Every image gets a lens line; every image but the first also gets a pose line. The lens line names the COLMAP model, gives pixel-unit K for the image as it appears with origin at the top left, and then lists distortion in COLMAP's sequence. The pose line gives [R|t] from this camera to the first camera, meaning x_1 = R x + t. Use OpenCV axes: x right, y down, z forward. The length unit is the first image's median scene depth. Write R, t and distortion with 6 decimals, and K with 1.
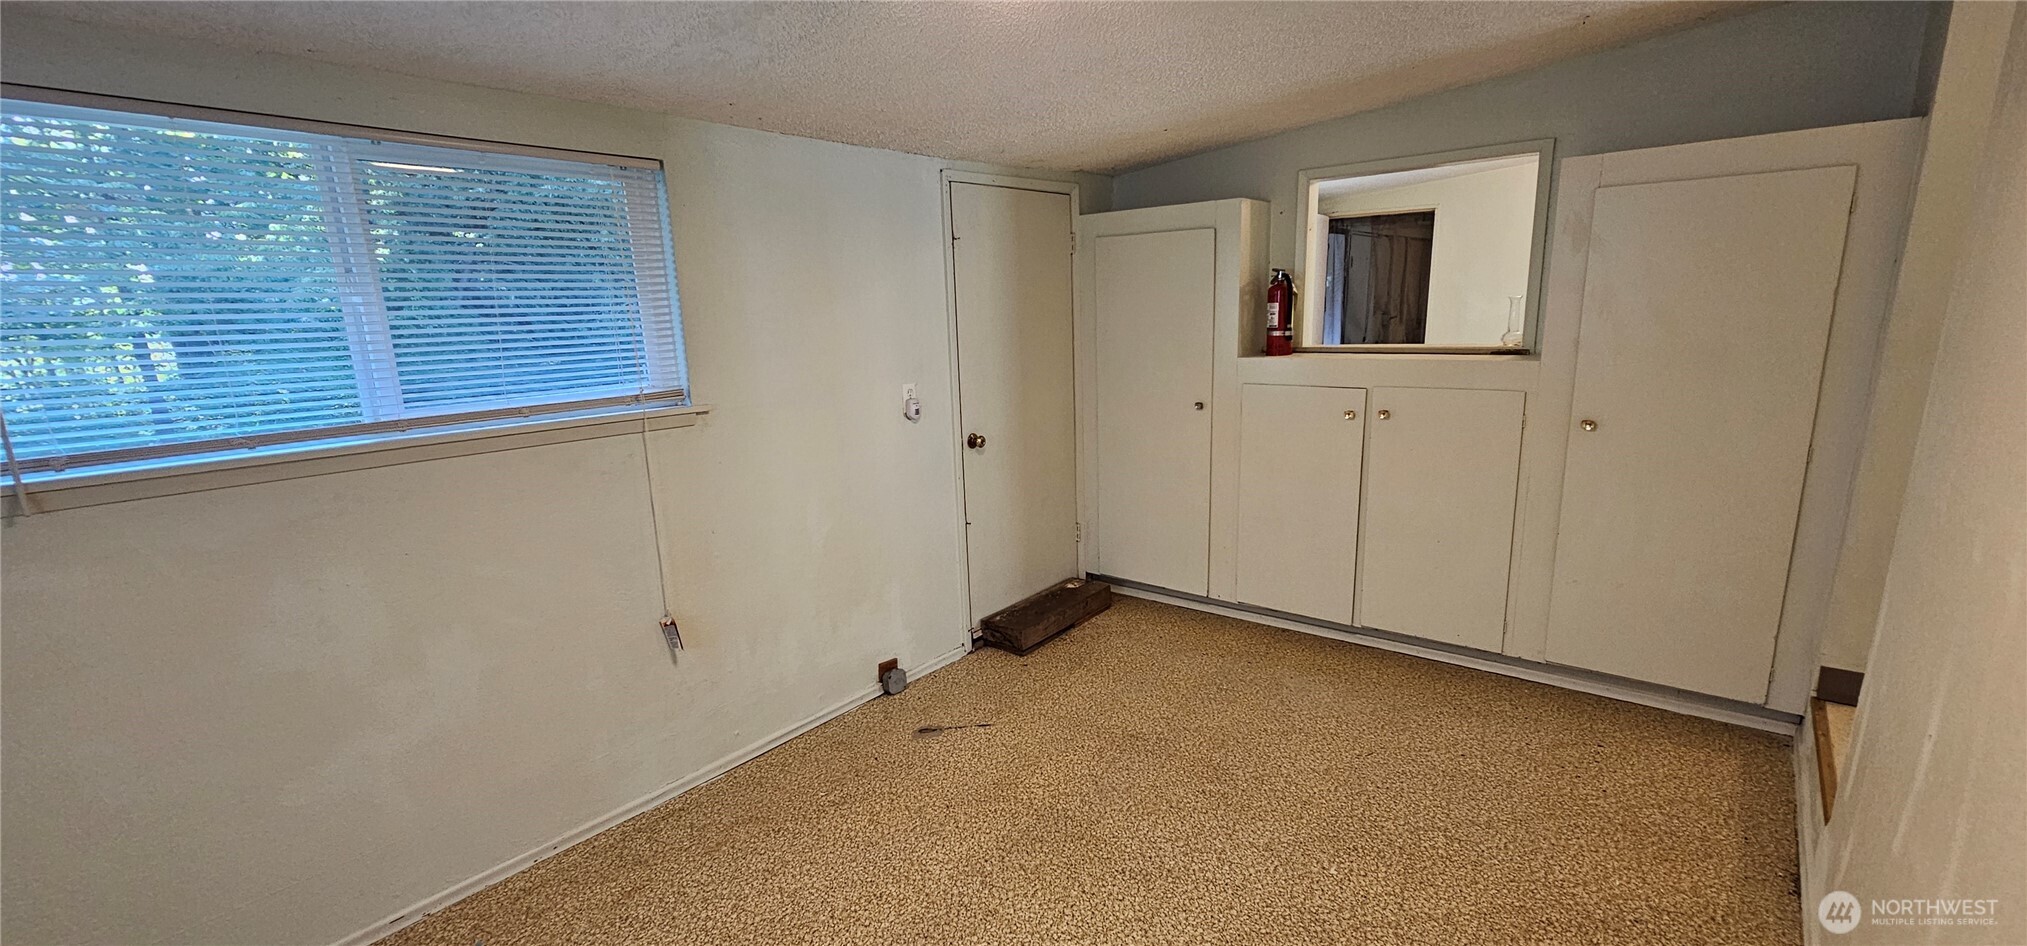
lens RADIAL K [[821.6, 0, 1021.1], [0, 821.6, 484.1], [0, 0, 1]] dist [-0.003345, -0.000934]
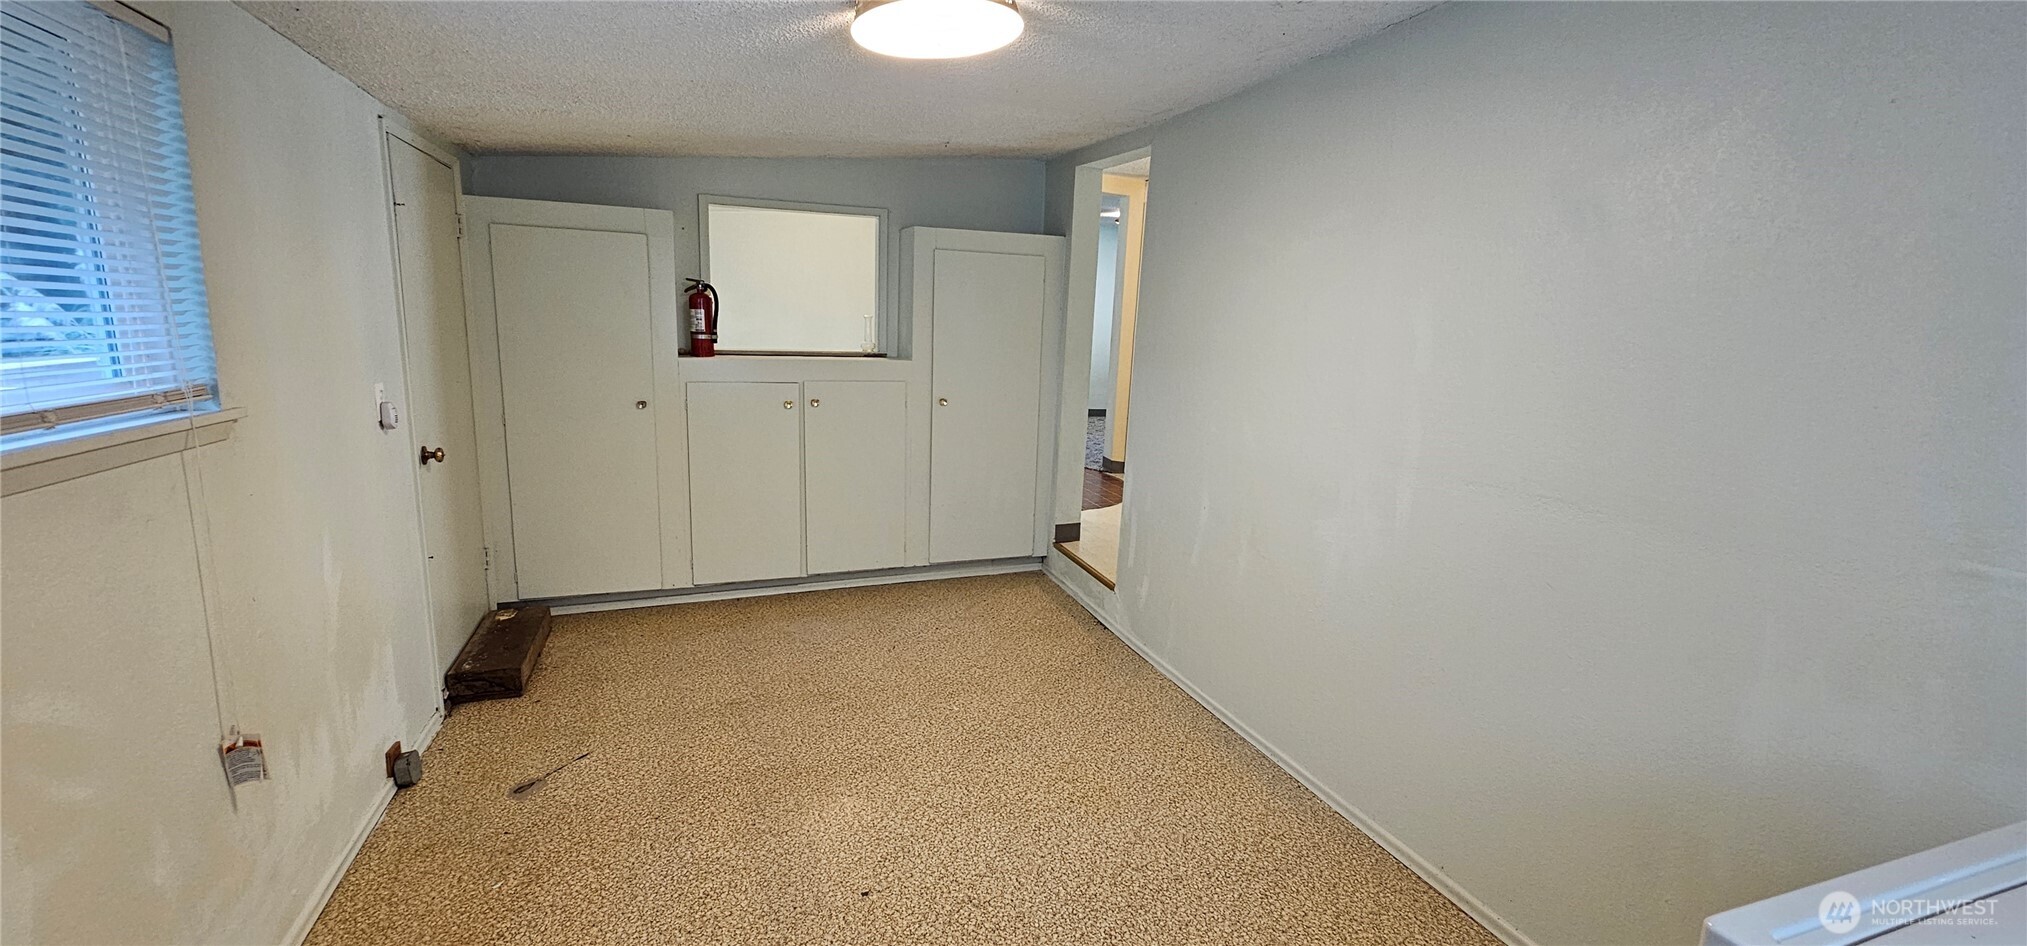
lens RADIAL K [[821.6, 0, 1020.6], [0, 821.6, 475.5], [0, 0, 1]] dist [-0.003345, -0.000934]
pose [[0.488431, -0.108090, 0.865882, -0.507528], [0.135671, 0.989638, 0.047009, 0.009967], [-0.861991, 0.094514, 0.498035, 0.097418]]
